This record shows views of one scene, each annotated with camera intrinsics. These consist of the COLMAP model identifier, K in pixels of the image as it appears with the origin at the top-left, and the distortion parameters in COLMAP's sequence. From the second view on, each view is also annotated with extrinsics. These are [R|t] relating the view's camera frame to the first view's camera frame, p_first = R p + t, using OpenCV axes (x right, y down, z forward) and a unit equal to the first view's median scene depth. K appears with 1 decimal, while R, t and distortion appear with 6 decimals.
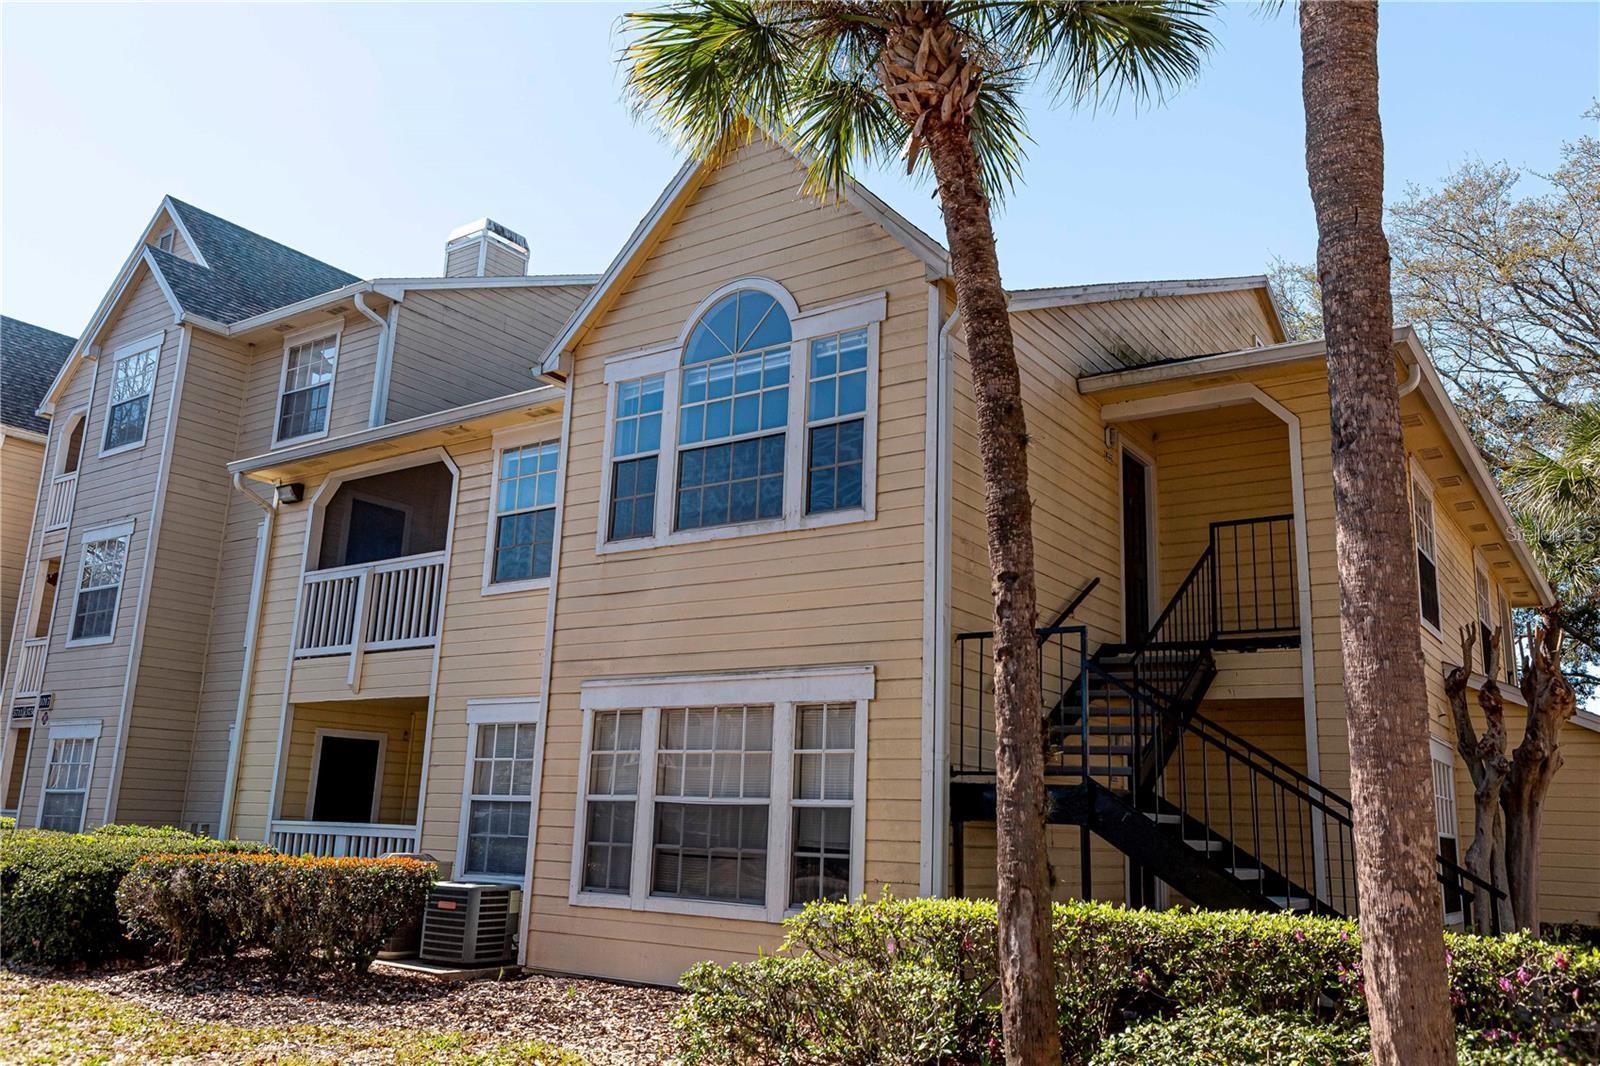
lens RADIAL K [[1245.1, 0, 800.0], [0, 1245.1, 533.0], [0, 0, 1]] dist [0.003733, 0.000521]
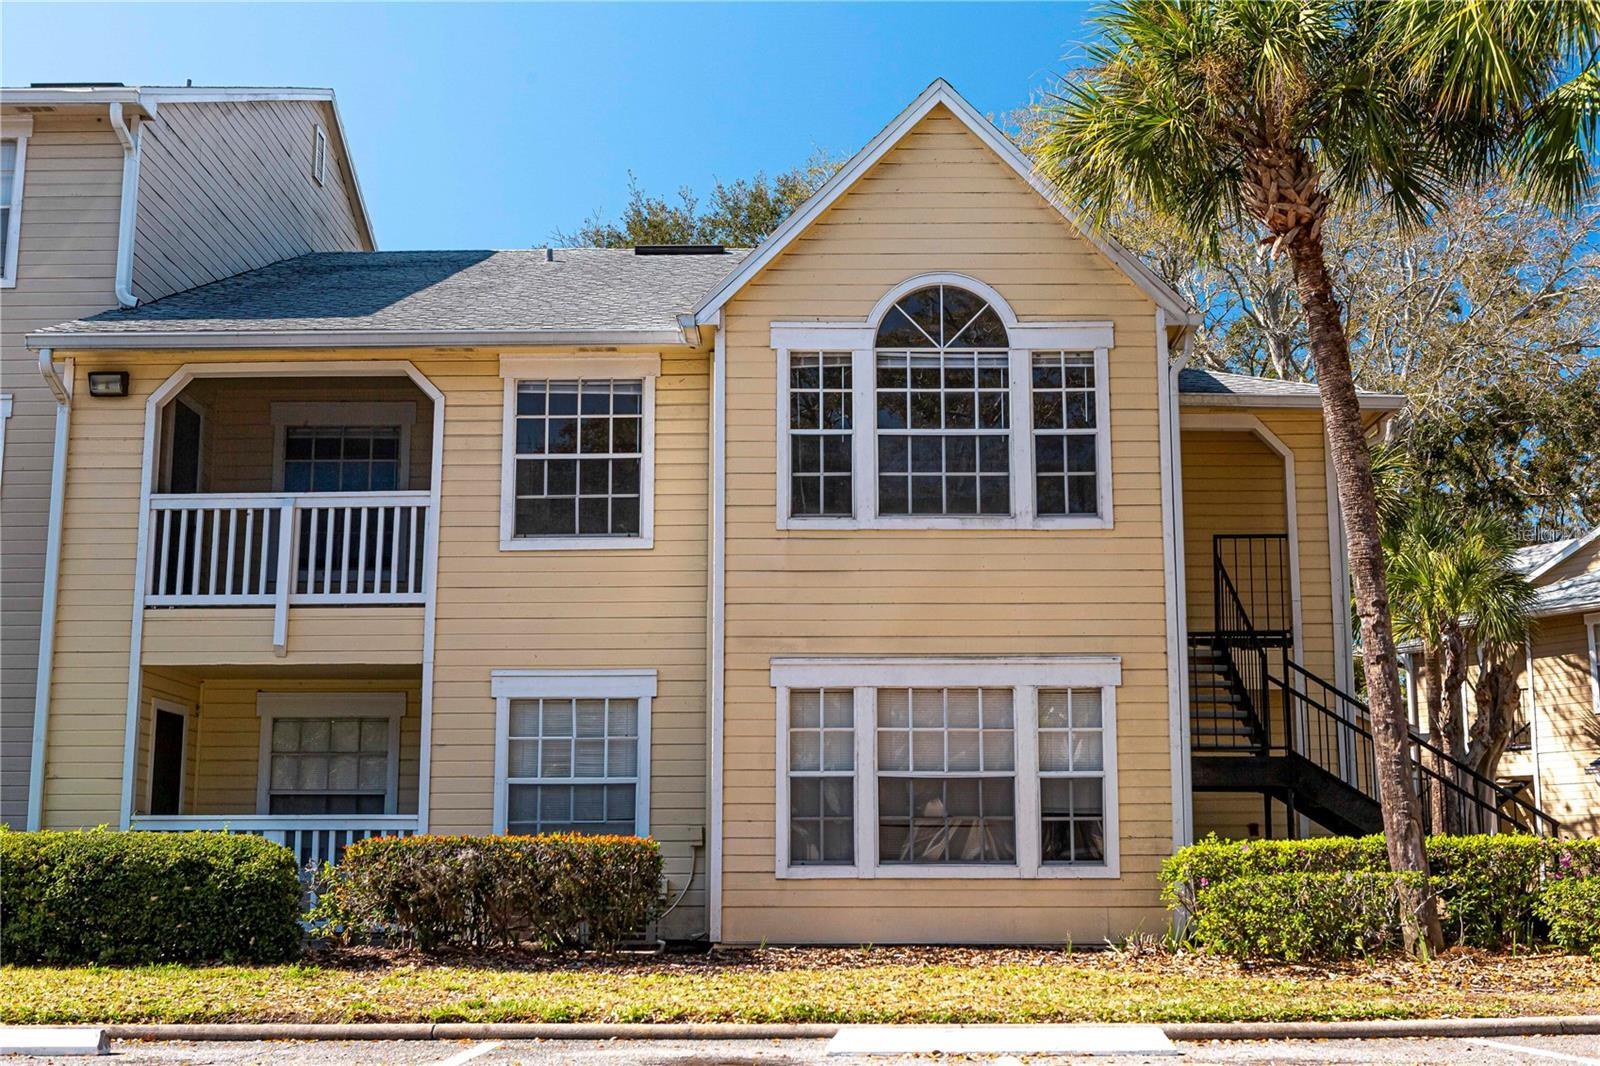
lens RADIAL K [[1986.1, 0, 800.0], [0, 1986.1, 533.0], [0, 0, 1]] dist [-0.011526, -0.025927]
pose [[0.829233, 0.063614, 0.555272, -1.085573], [-0.099337, 0.994458, 0.034419, -0.037458], [-0.550005, -0.083700, 0.830957, -0.323783]]
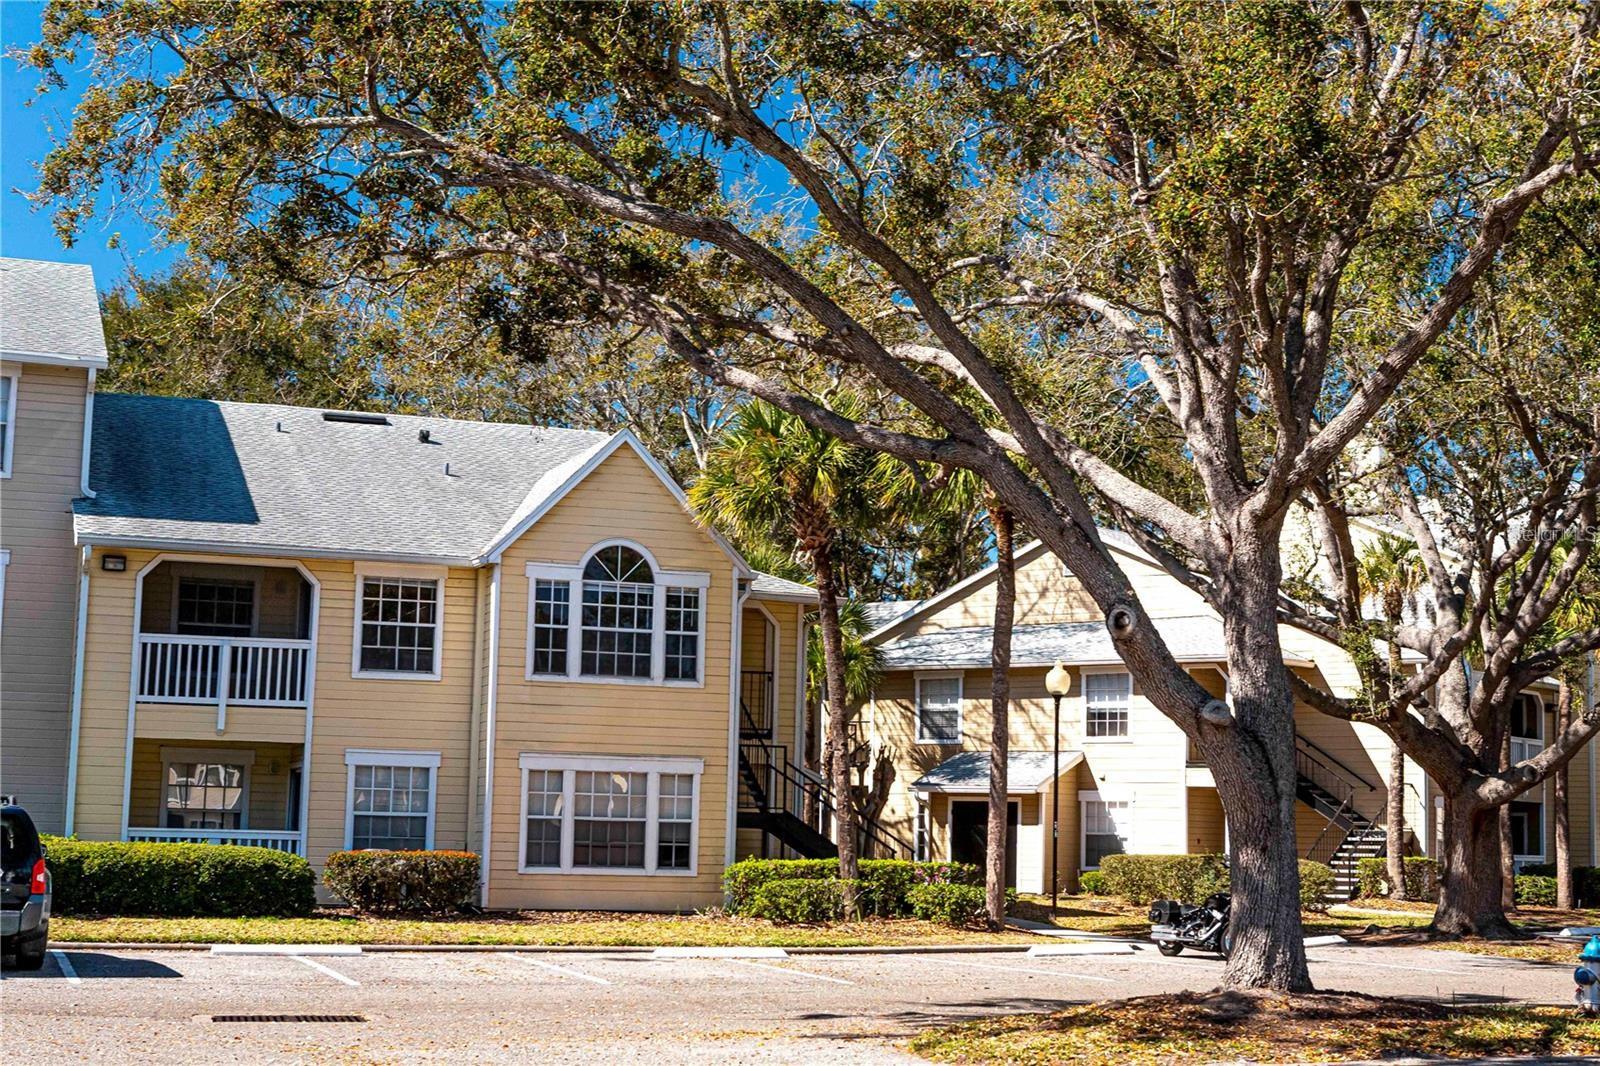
lens RADIAL K [[2456.2, 0, 800.0], [0, 2456.2, 533.0], [0, 0, 1]] dist [-0.047174, -0.126948]
pose [[0.586429, 0.076769, 0.806354, -2.931718], [-0.187338, 0.981362, 0.042813, -0.434719], [-0.788039, -0.176167, 0.589881, -1.395313]]
